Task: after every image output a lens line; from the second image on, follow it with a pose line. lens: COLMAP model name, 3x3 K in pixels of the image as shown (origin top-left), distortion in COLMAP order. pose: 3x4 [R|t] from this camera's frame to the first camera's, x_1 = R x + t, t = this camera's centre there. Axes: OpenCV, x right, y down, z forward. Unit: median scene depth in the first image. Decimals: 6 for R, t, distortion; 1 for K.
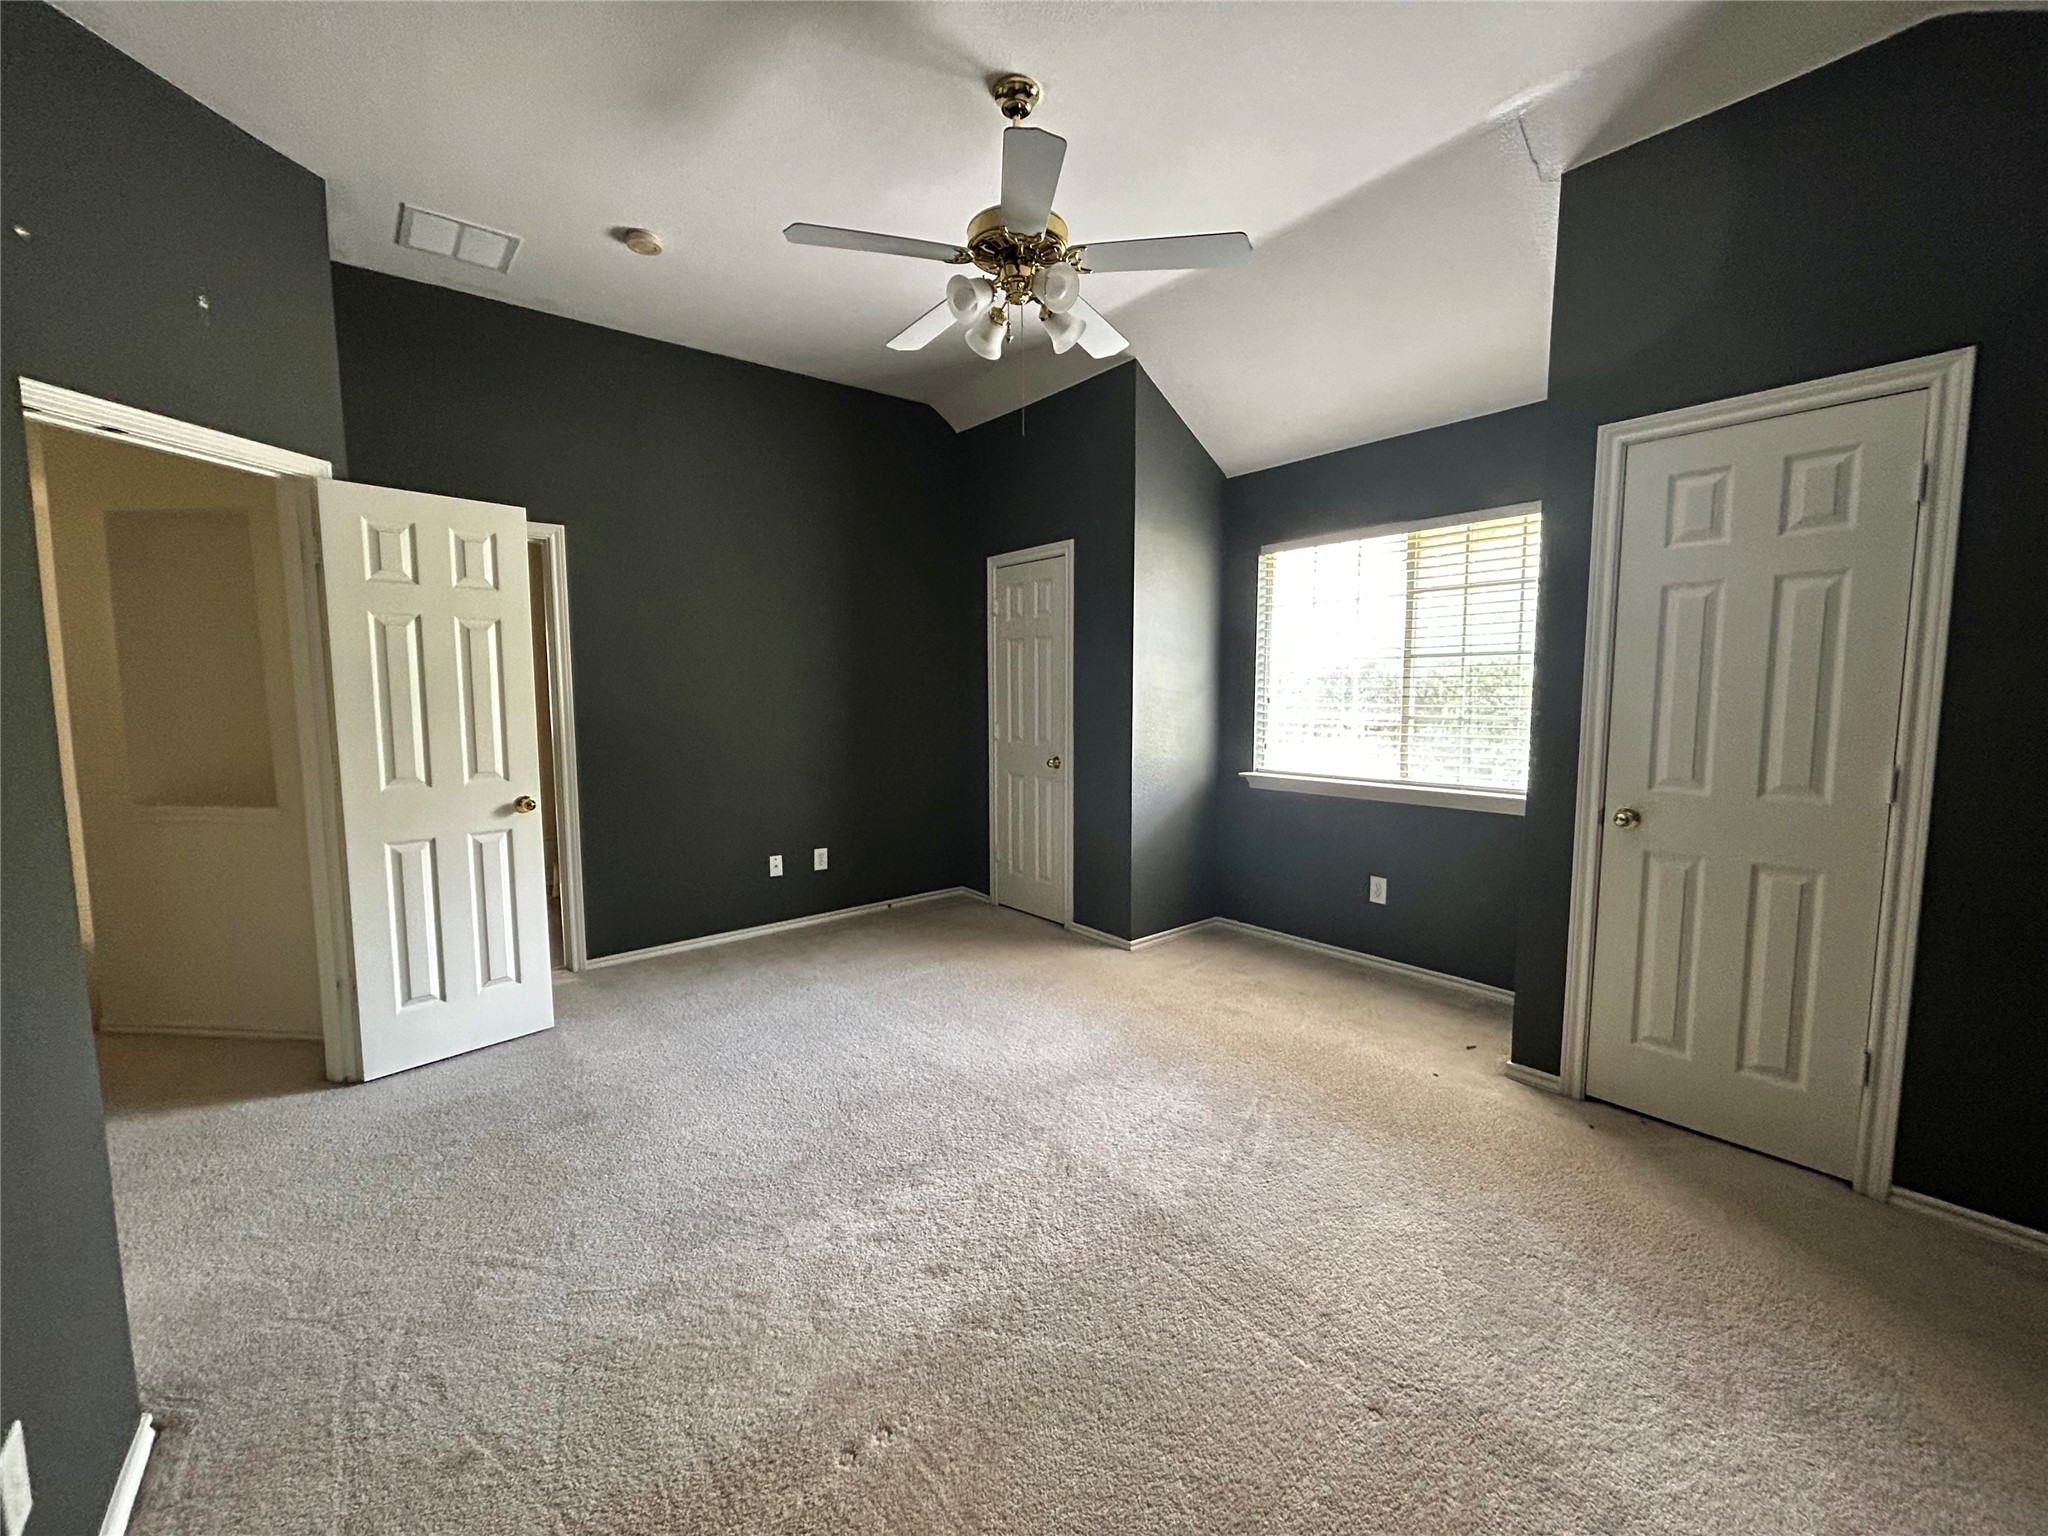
lens RADIAL K [[831.3, 0, 1019.9], [0, 831.3, 765.6], [0, 0, 1]] dist [0.014561, -0.000168]
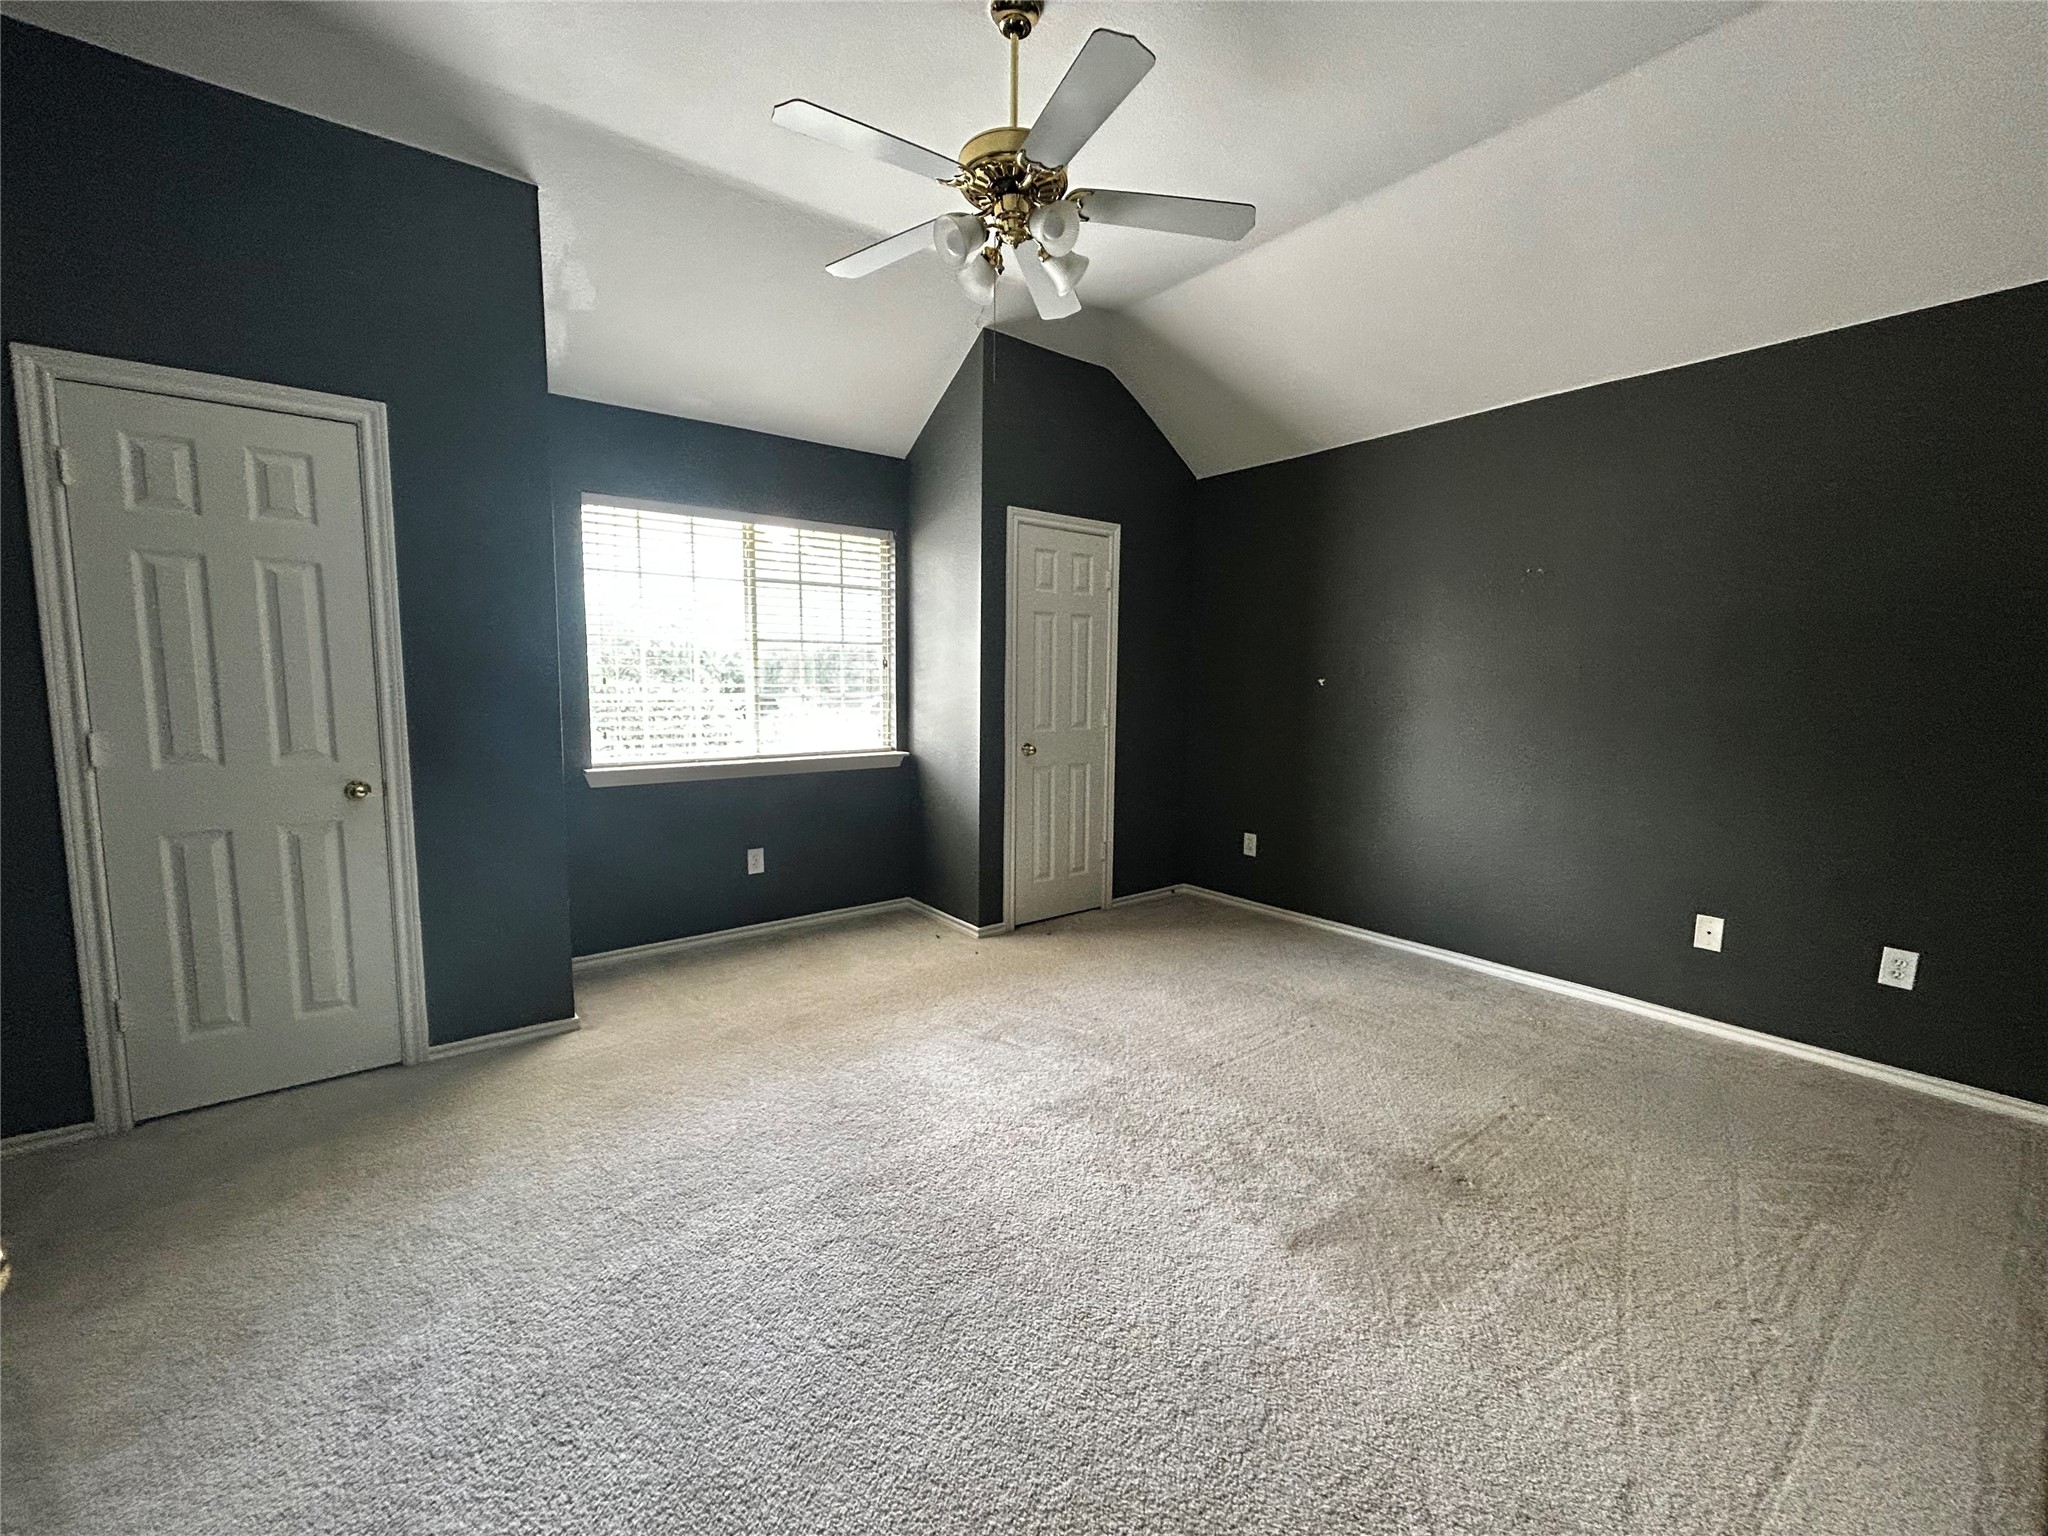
lens RADIAL K [[831.3, 0, 1021.9], [0, 831.3, 761.9], [0, 0, 1]] dist [0.014561, -0.000168]
pose [[0.030575, -0.091566, 0.995330, -0.612072], [0.090986, 0.991916, 0.088457, -0.038468], [-0.995383, 0.087857, 0.038659, 0.632659]]
